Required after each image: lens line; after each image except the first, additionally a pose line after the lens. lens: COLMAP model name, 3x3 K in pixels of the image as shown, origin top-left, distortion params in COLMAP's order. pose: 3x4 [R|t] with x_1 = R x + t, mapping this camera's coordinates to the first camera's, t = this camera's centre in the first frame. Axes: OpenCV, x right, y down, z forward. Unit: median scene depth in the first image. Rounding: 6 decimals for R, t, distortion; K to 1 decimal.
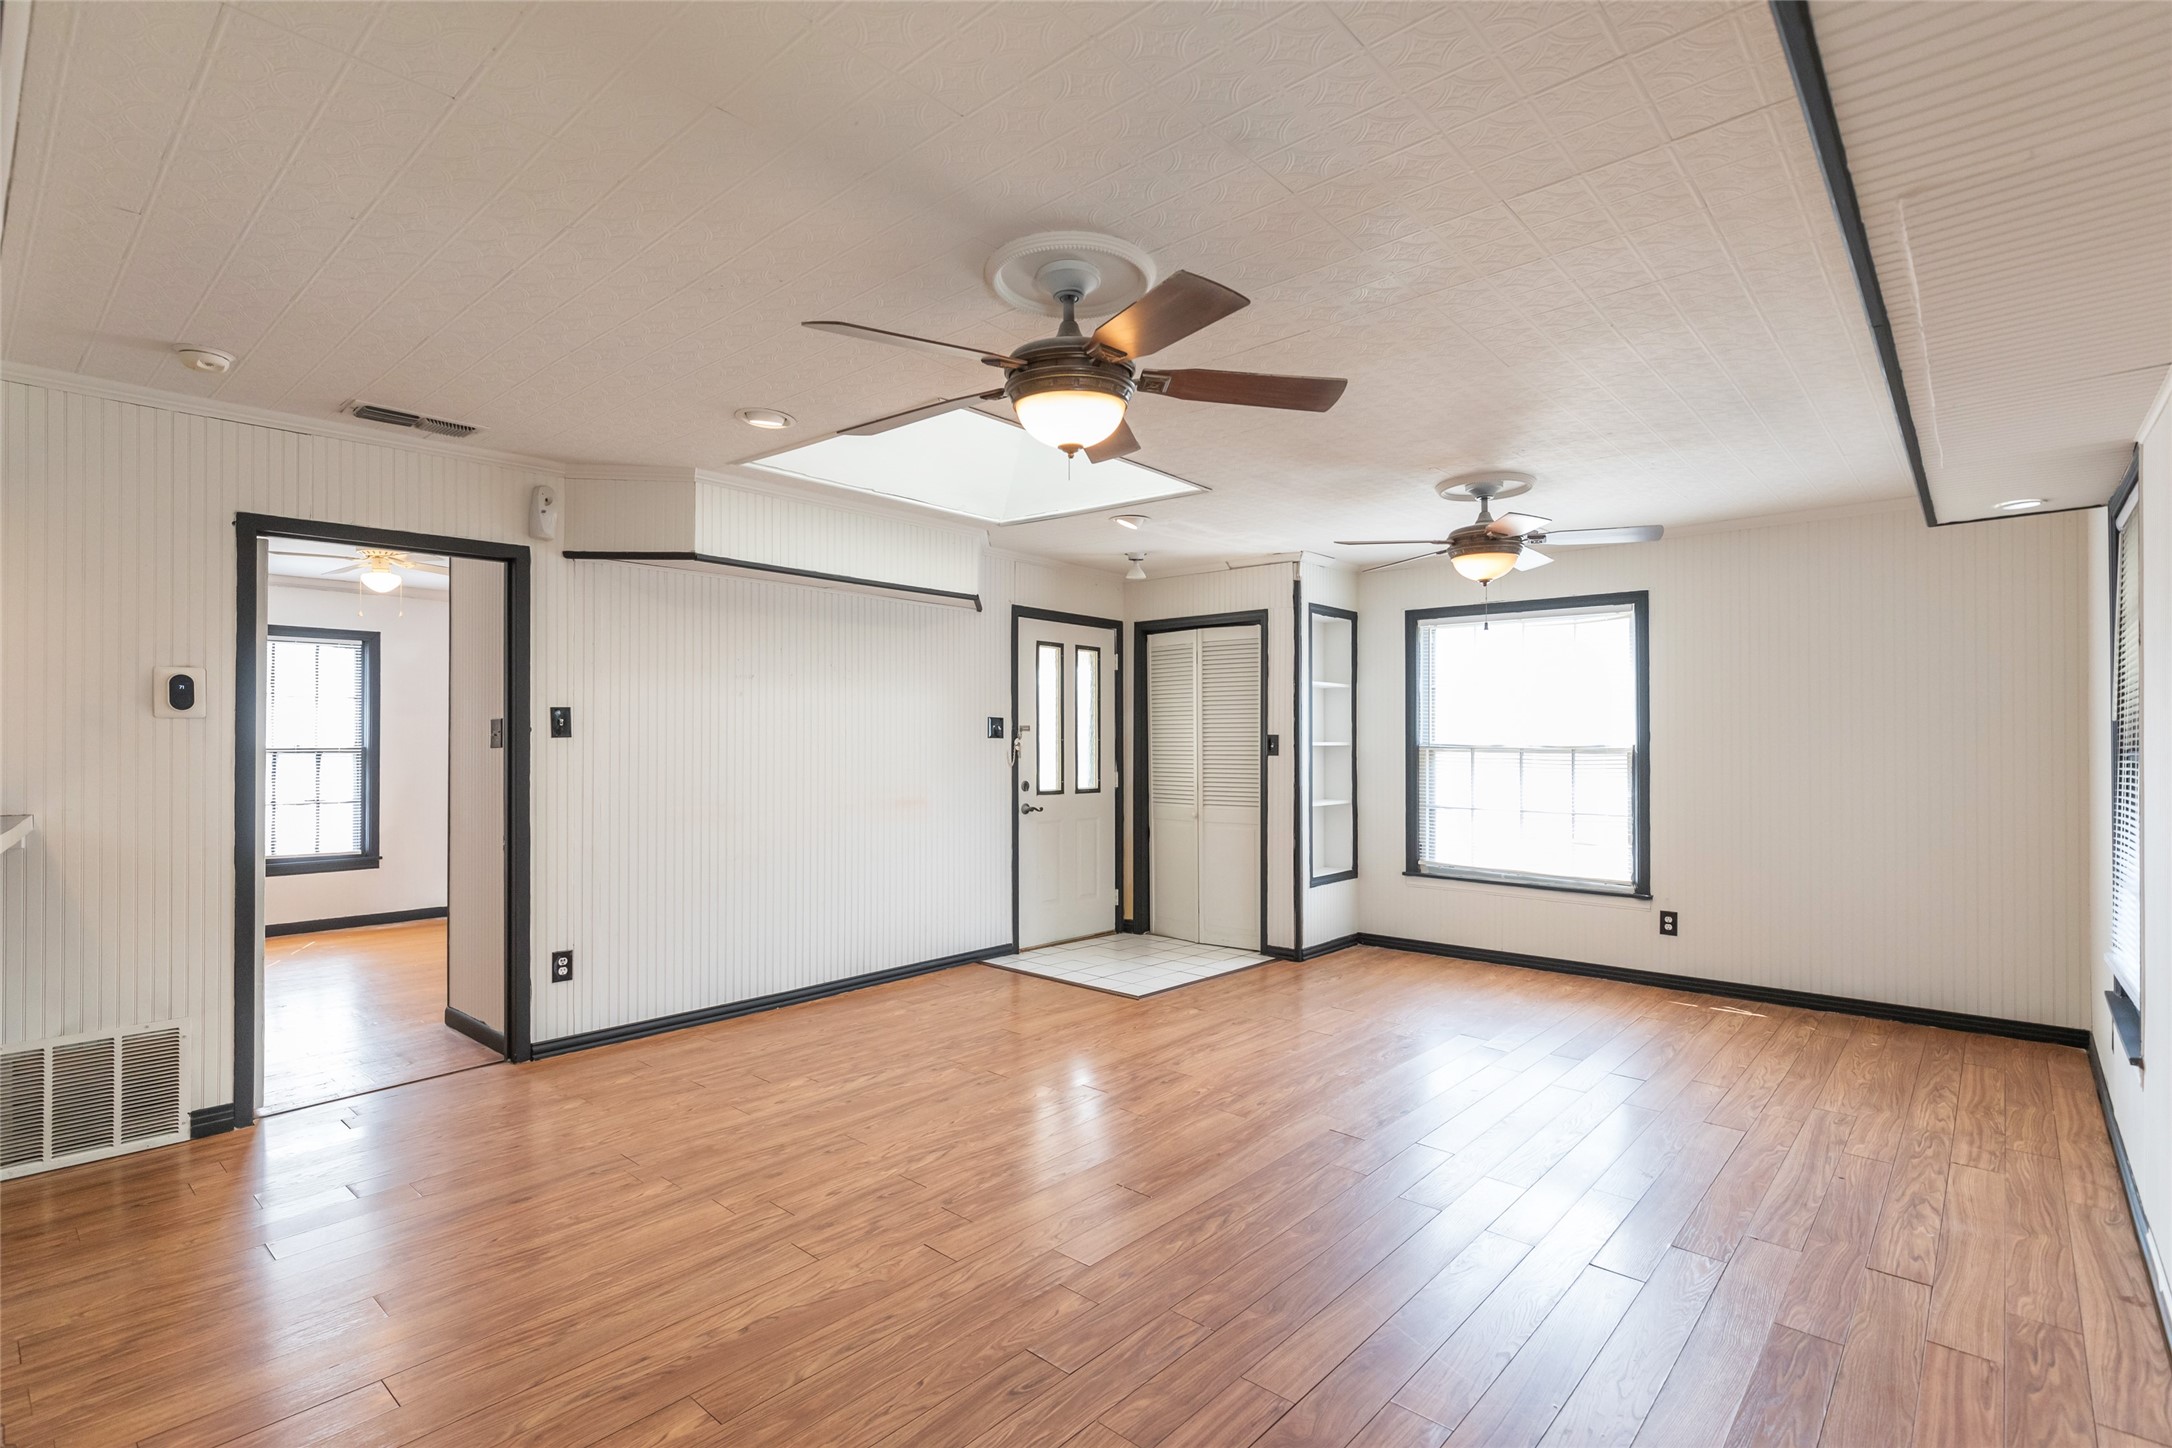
lens RADIAL K [[1026.1, 0, 1080.6], [0, 1026.1, 743.6], [0, 0, 1]] dist [0.003186, 0.000675]
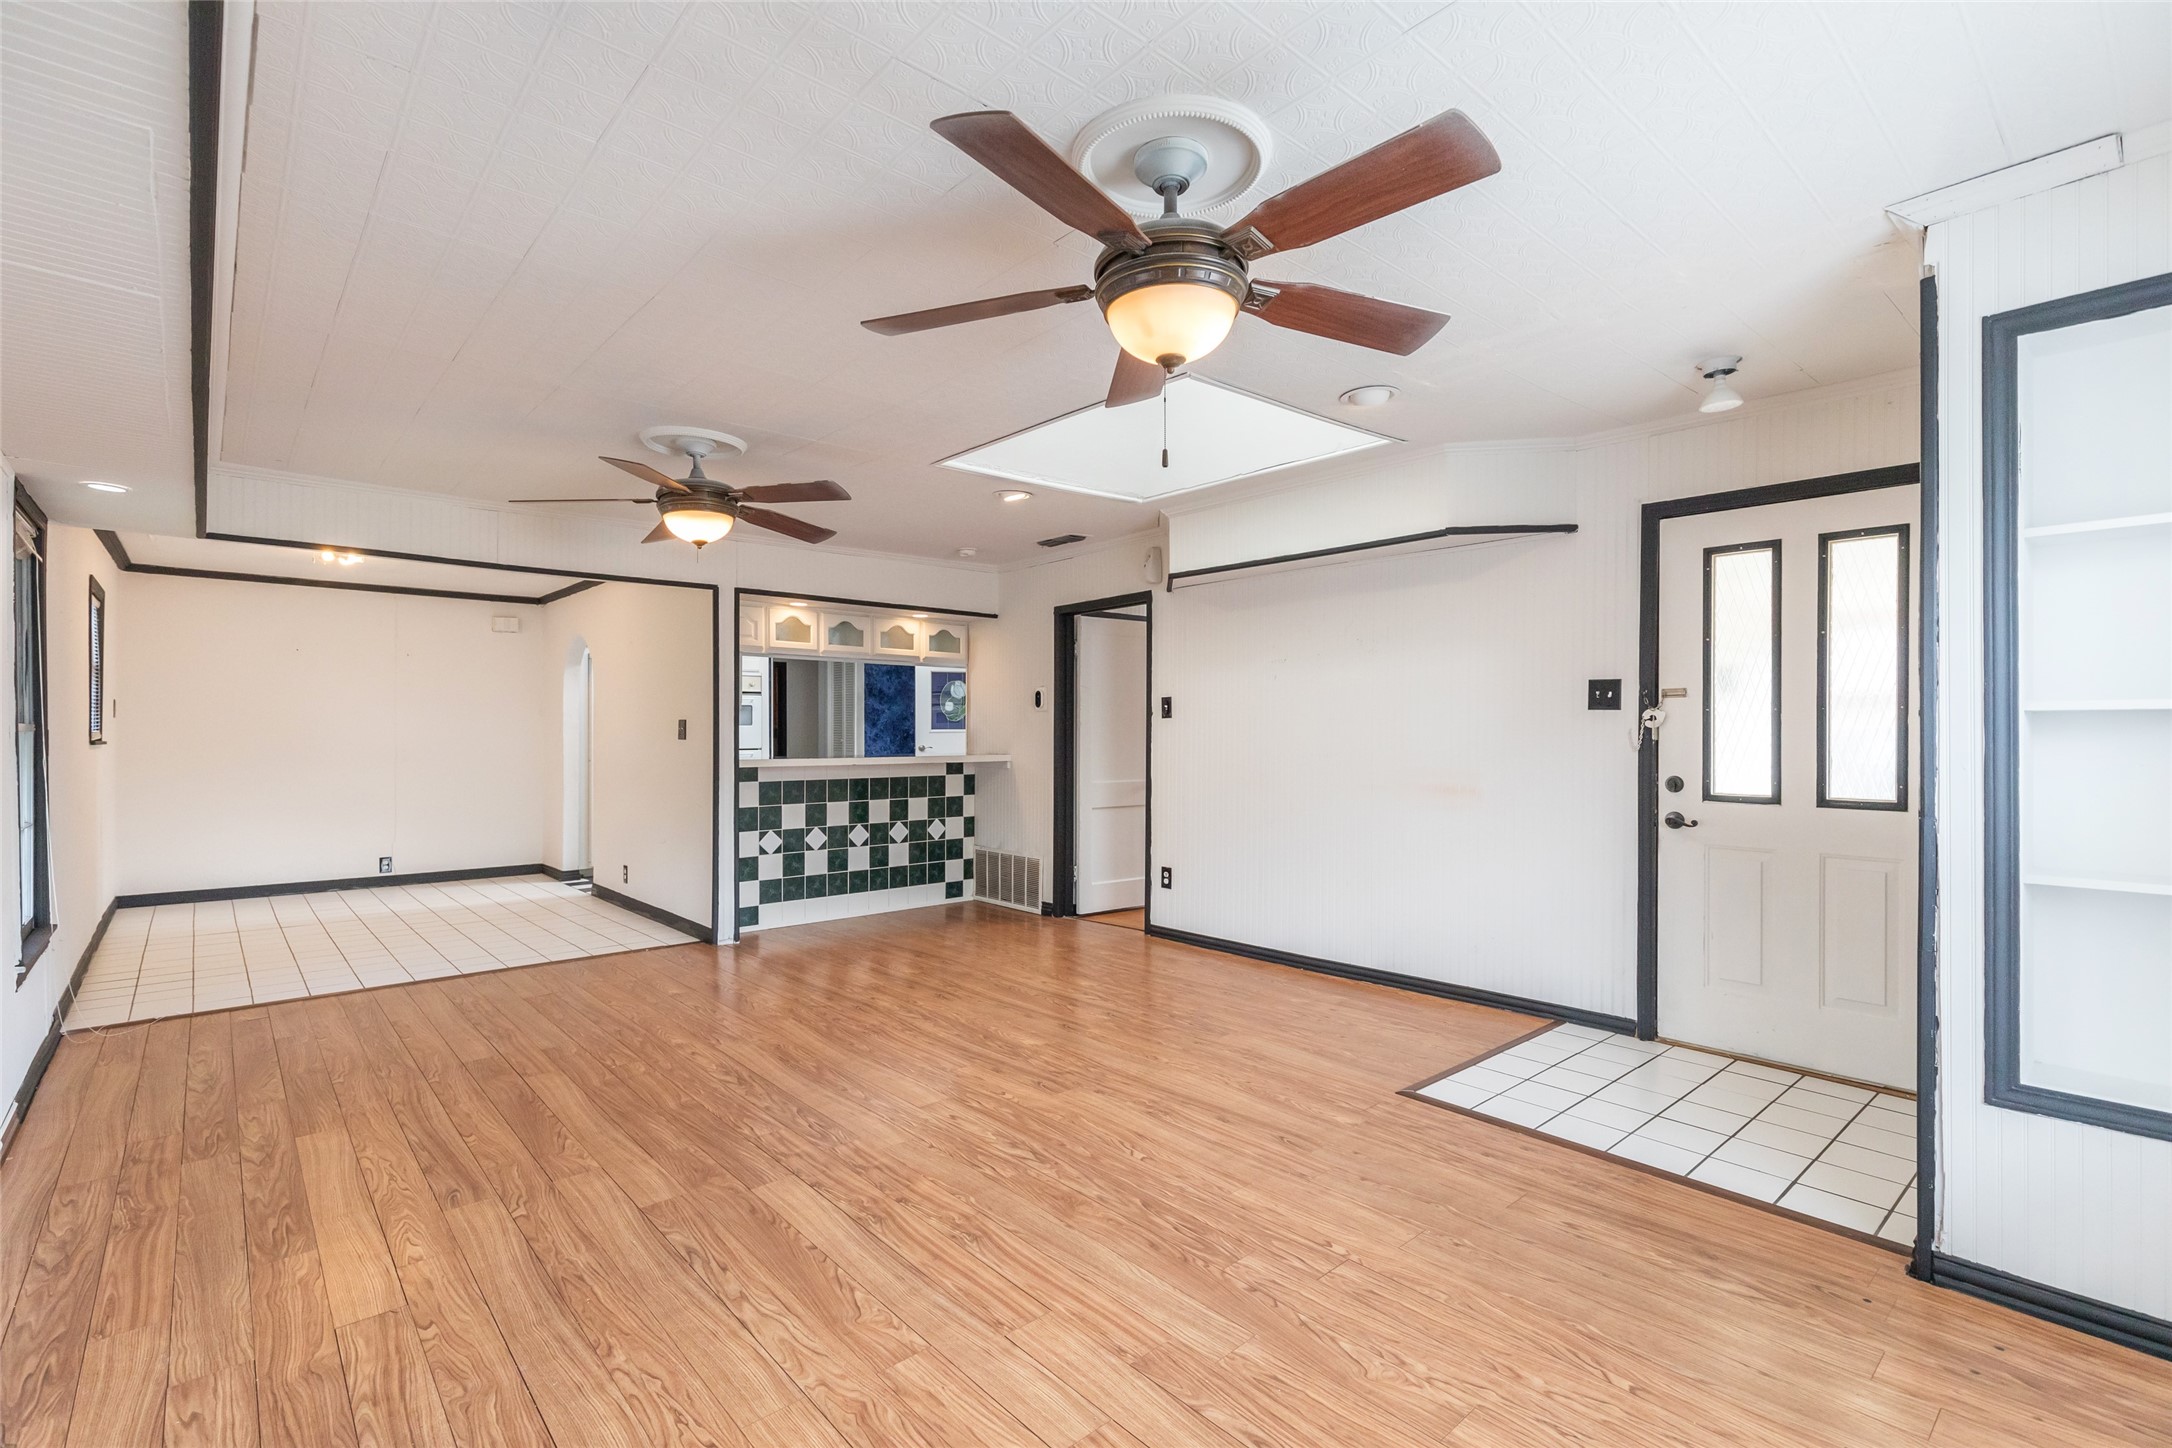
lens RADIAL K [[981.2, 0, 1075.1], [0, 981.2, 727.7], [0, 0, 1]] dist [0.004001, 0.000182]
pose [[-0.113848, -0.003159, -0.993493, 0.865539], [0.001041, 0.999994, -0.003298, 0.011915], [0.993498, -0.001410, -0.113844, 1.025377]]
